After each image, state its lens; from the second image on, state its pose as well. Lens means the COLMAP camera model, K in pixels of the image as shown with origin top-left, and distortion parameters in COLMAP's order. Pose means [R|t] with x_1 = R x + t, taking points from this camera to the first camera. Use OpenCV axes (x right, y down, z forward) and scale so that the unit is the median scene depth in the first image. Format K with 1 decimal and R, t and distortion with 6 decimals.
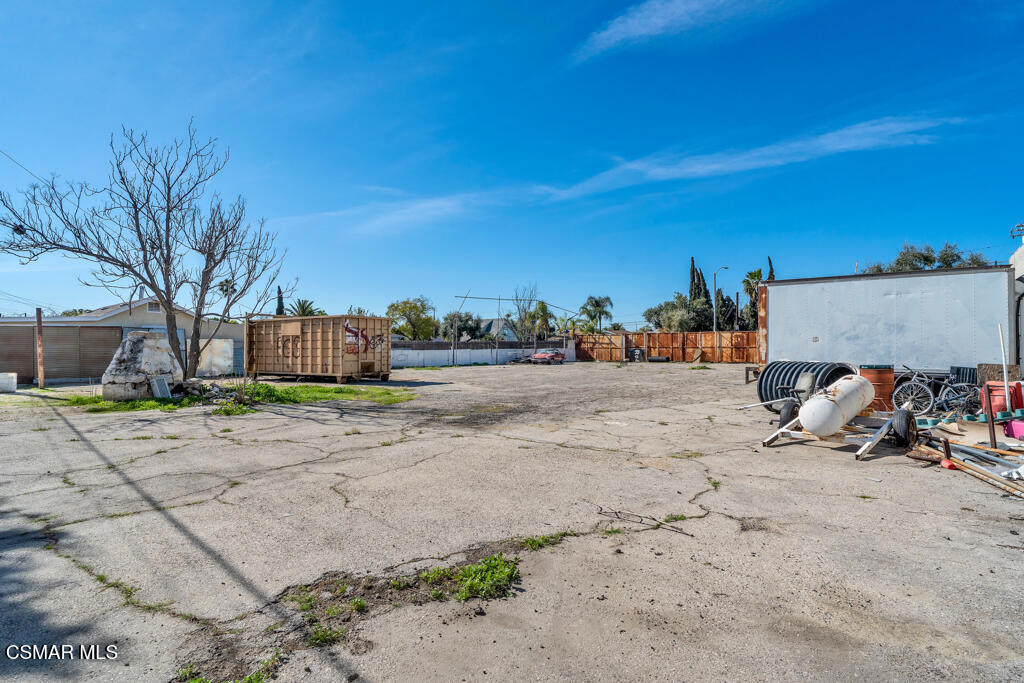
lens RADIAL K [[526.6, 0, 511.9], [0, 526.6, 338.9], [0, 0, 1]] dist [-0.003297, -0.000541]
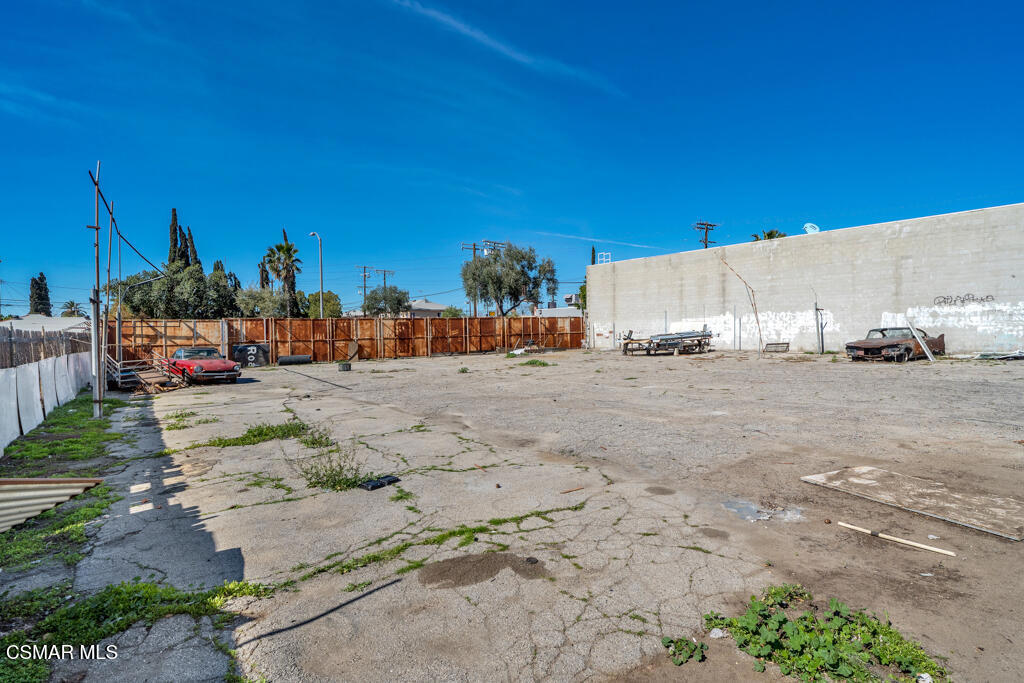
lens RADIAL K [[526.6, 0, 514.7], [0, 526.6, 336.5], [0, 0, 1]] dist [-0.003297, -0.000541]
pose [[0.296513, -0.016569, 0.954885, -0.251468], [0.006580, 0.999861, 0.015307, 0.002357], [-0.955006, 0.001744, 0.296581, 0.548017]]
